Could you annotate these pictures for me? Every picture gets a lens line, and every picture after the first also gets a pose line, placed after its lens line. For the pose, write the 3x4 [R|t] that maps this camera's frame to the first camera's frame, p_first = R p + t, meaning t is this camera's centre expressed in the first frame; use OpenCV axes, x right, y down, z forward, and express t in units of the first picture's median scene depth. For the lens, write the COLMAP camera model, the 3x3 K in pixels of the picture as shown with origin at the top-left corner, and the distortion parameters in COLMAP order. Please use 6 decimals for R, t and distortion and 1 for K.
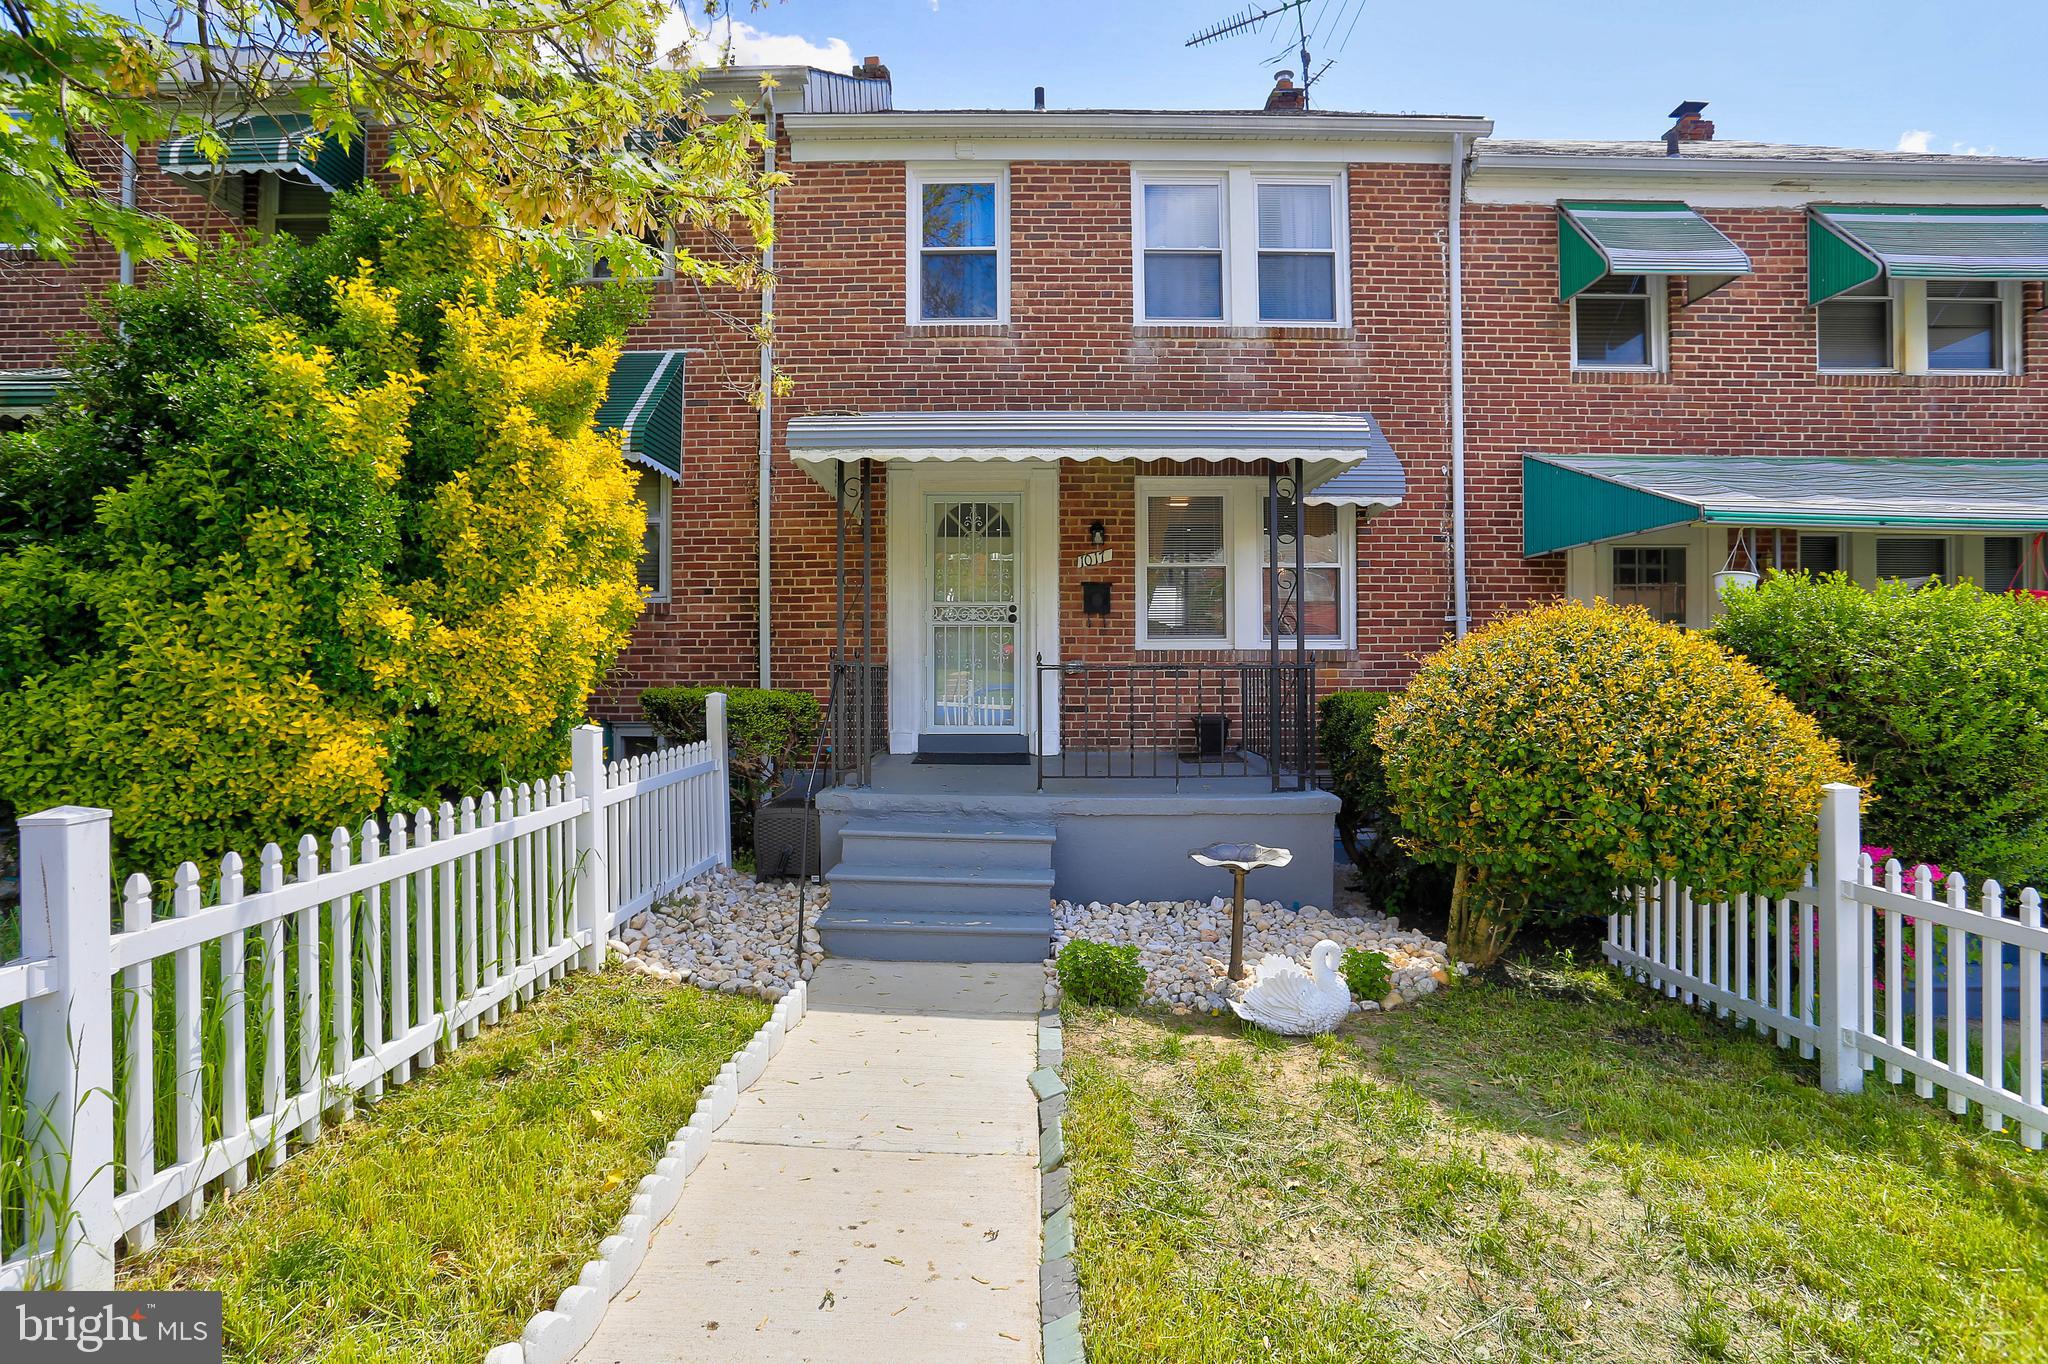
lens RADIAL K [[1010.7, 0, 1027.9], [0, 1010.7, 662.5], [0, 0, 1]] dist [-0.063390, 0.035287]
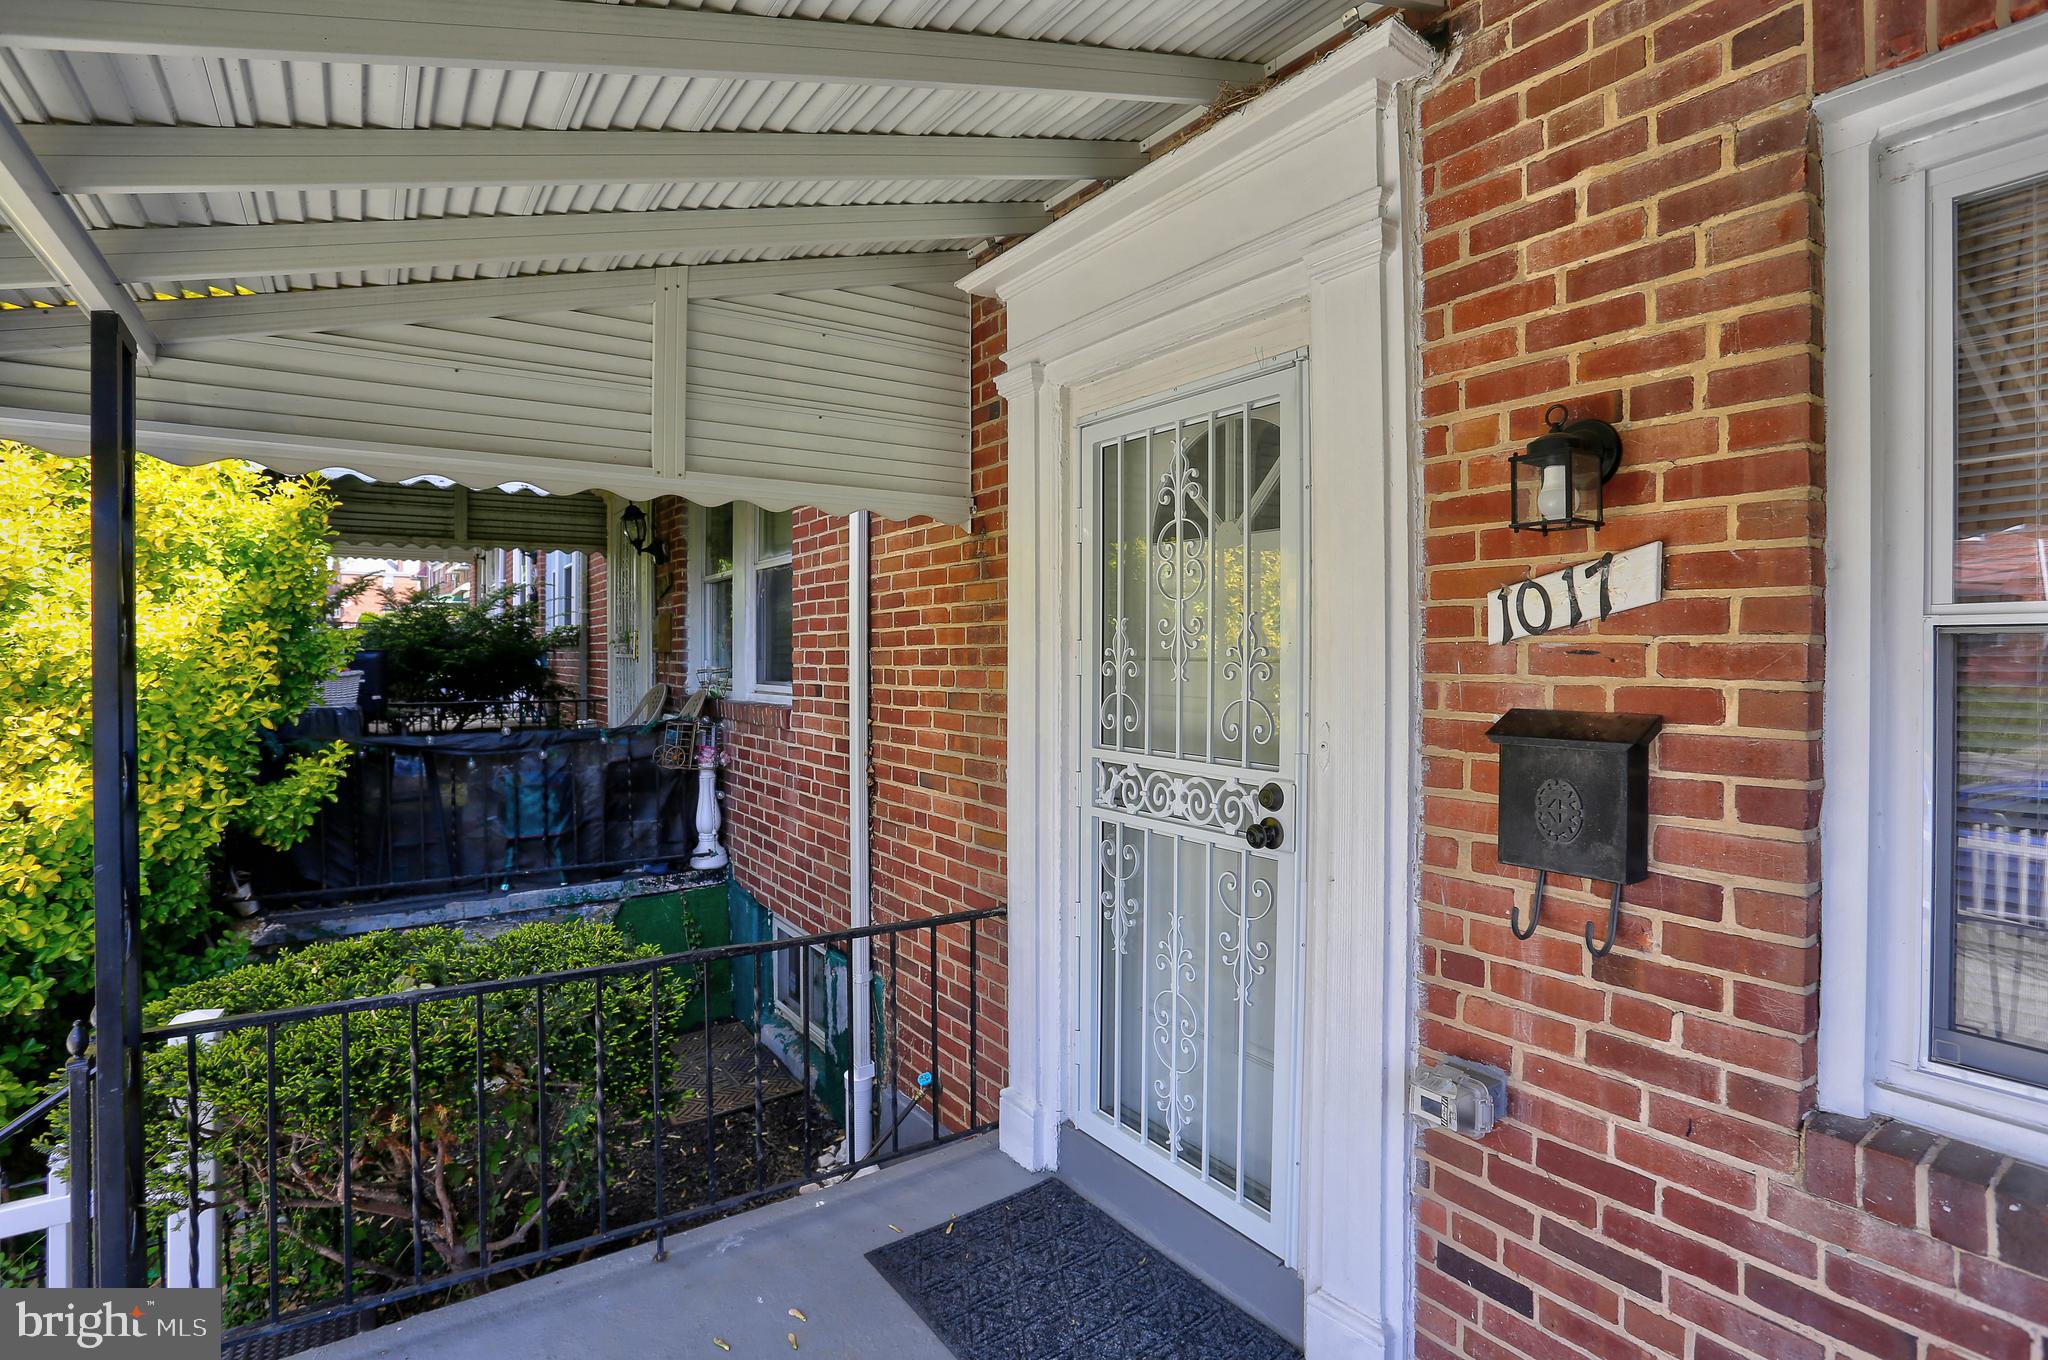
lens RADIAL K [[1010.7, 0, 1027.9], [0, 1010.7, 660.5], [0, 0, 1]] dist [-0.063390, 0.035287]
pose [[0.583495, 0.007277, -0.812084, 0.163940], [0.001243, 0.999951, 0.009853, -0.092083], [0.812115, -0.006759, 0.583458, 0.794168]]
